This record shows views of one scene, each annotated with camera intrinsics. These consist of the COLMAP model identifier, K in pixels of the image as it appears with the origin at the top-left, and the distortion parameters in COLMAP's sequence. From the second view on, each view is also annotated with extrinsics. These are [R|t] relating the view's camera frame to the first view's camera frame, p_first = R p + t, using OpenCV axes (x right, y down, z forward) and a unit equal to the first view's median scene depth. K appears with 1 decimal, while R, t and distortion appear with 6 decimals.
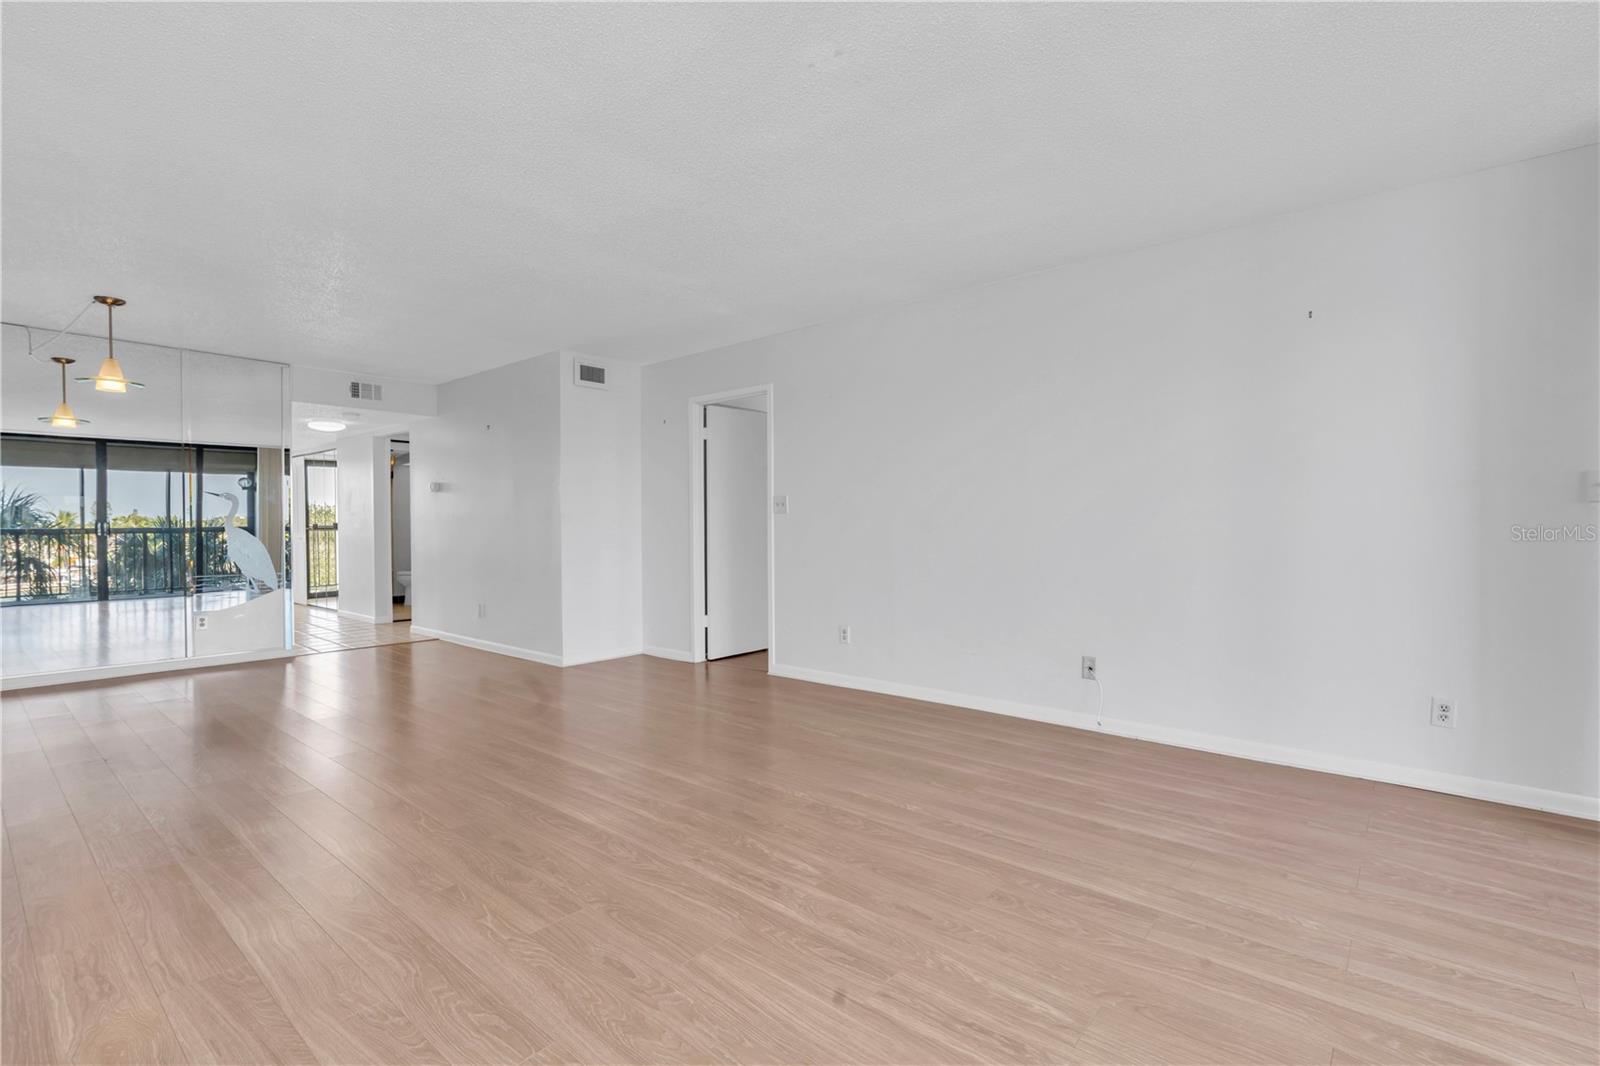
lens RADIAL K [[726.9, 0, 809.0], [0, 726.9, 525.2], [0, 0, 1]] dist [-0.004647, 0.000799]
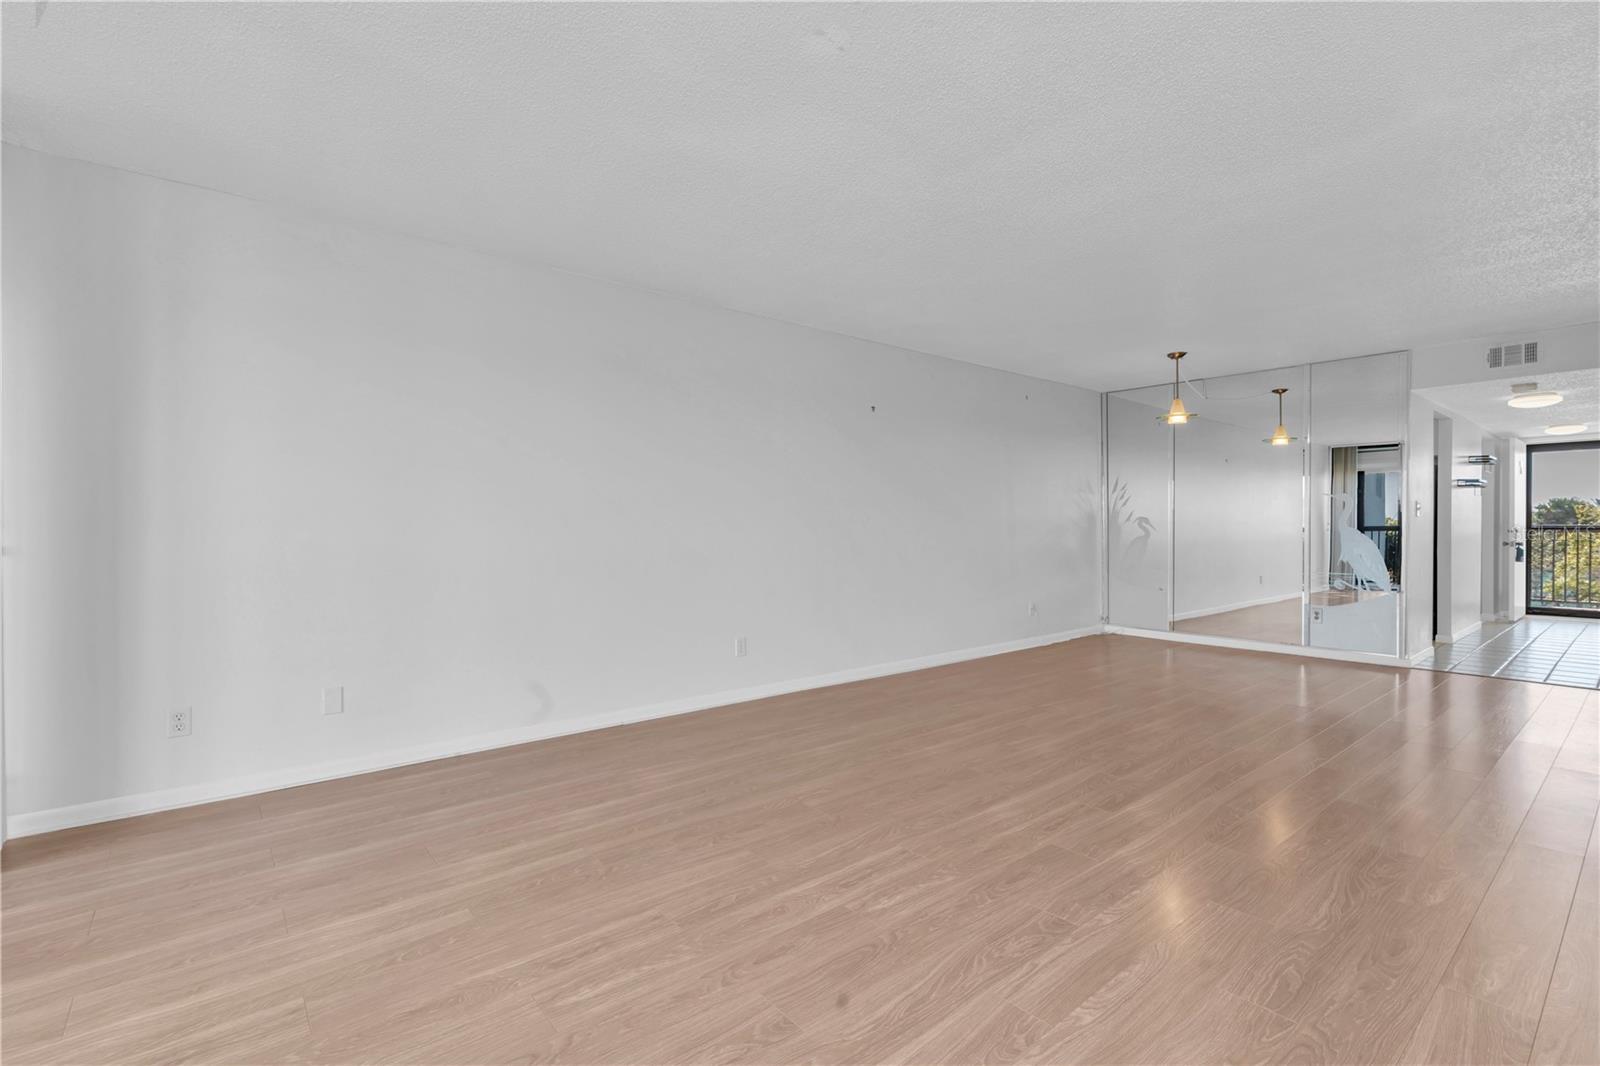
lens RADIAL K [[726.9, 0, 783.1], [0, 726.9, 545.4], [0, 0, 1]] dist [-0.004647, 0.000799]
pose [[-0.191526, 0.028206, -0.981082, 0.827901], [0.003243, 0.999600, 0.028105, -0.006077], [0.981482, 0.002201, -0.191541, 0.961467]]
